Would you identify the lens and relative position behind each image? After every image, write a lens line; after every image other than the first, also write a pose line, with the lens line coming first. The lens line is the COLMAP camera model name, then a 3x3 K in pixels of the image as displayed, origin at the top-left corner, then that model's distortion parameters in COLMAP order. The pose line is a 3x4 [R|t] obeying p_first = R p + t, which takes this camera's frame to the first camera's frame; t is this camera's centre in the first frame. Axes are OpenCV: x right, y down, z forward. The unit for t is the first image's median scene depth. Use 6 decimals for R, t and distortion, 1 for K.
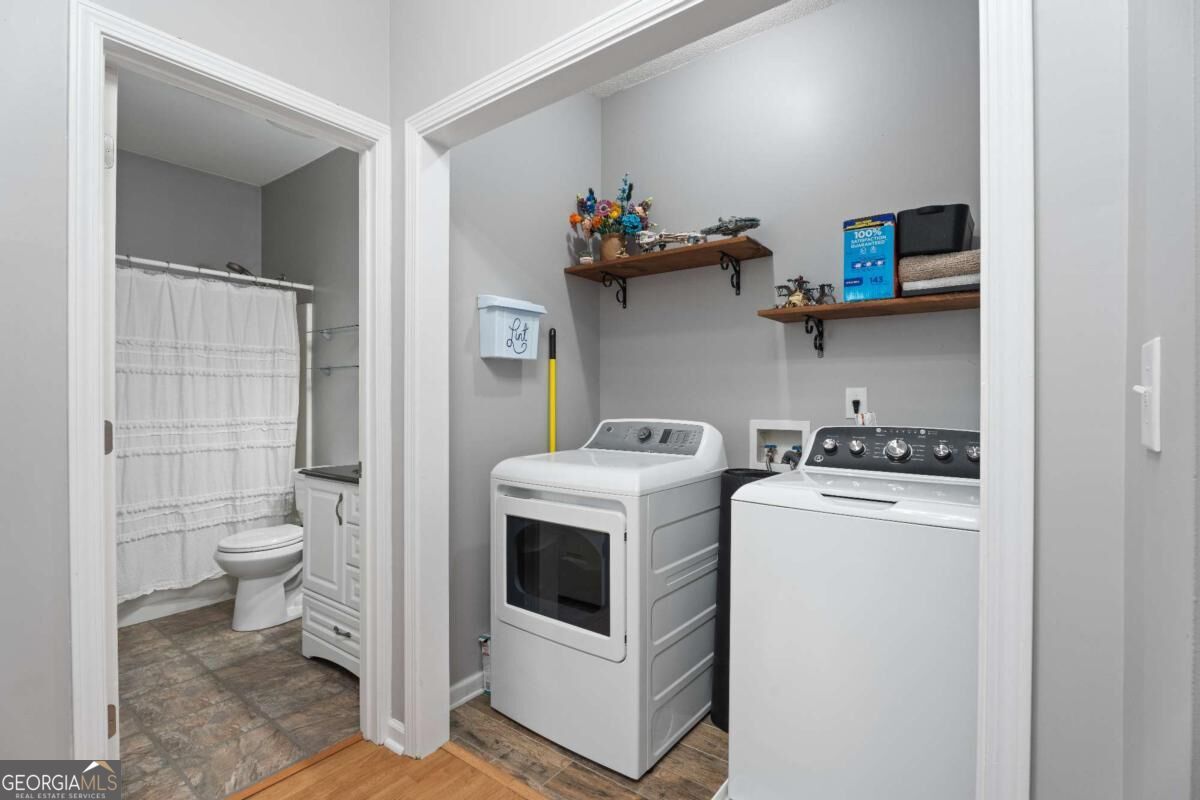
lens RADIAL K [[561.0, 0, 600.0], [0, 561.0, 400.0], [0, 0, 1]] dist [-0.001039, -0.001206]
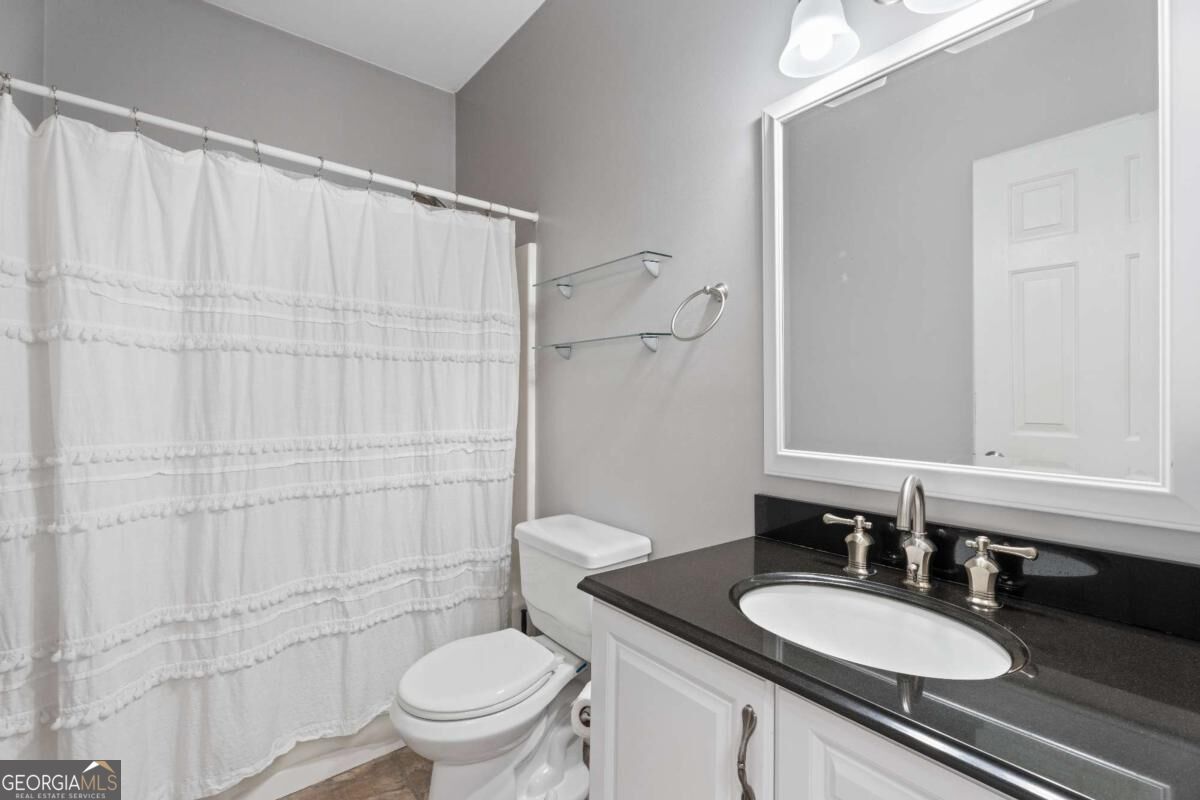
lens RADIAL K [[537.6, 0, 600.1], [0, 537.6, 394.5], [0, 0, 1]] dist [0.002521, 0.000607]
pose [[0.969372, -0.005681, -0.245529, -0.351111], [0.002755, 0.999921, -0.012261, 0.000638], [0.245580, 0.011209, 0.969312, 0.522505]]
